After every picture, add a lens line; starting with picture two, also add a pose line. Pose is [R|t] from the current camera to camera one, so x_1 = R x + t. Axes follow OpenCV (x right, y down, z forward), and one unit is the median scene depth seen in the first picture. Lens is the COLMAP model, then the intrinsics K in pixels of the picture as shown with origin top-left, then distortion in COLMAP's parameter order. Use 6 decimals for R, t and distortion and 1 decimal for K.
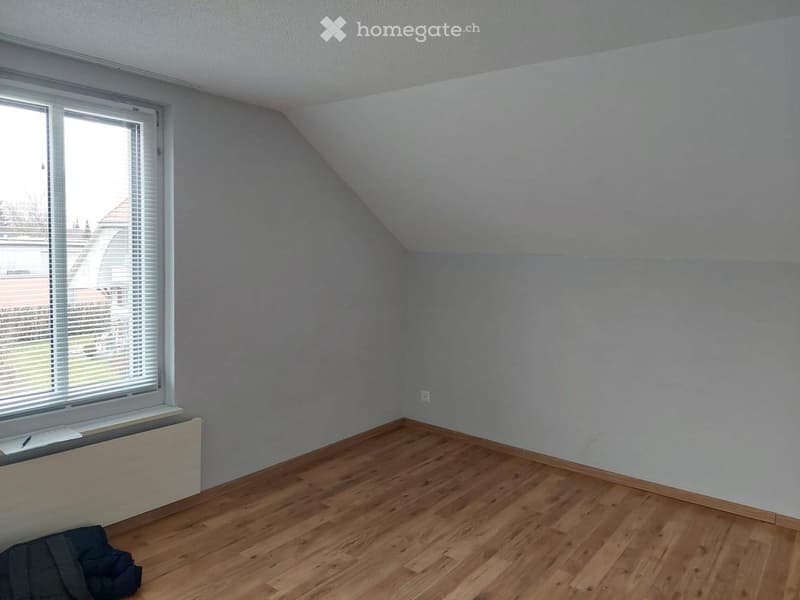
lens RADIAL K [[582.3, 0, 400.0], [0, 582.3, 300.0], [0, 0, 1]] dist [0.025114, -0.002971]
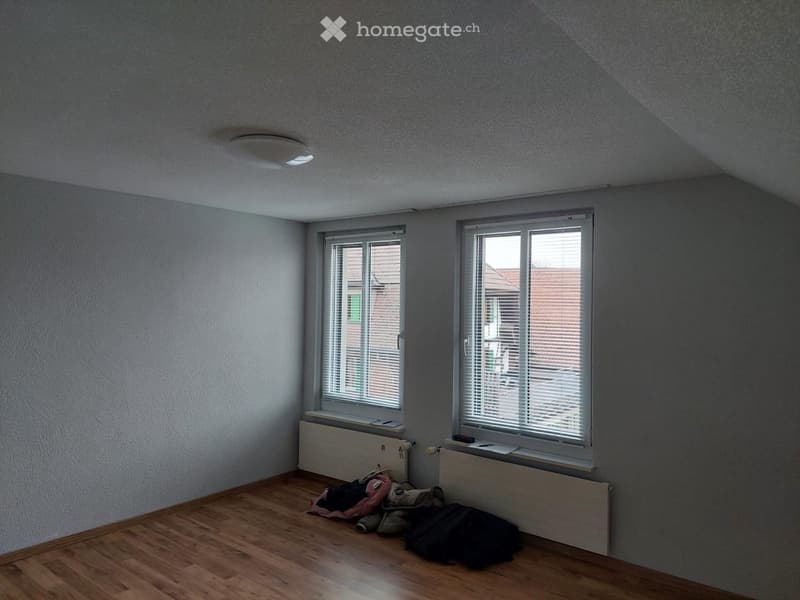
lens RADIAL K [[440.4, 0, 400.0], [0, 440.4, 300.0], [0, 0, 1]] dist [-0.065274, -0.000089]
pose [[0.092509, -0.048774, -0.994517, 0.486077], [-0.122117, 0.990704, -0.059946, -0.044001], [0.988195, 0.126993, 0.085692, 0.597490]]
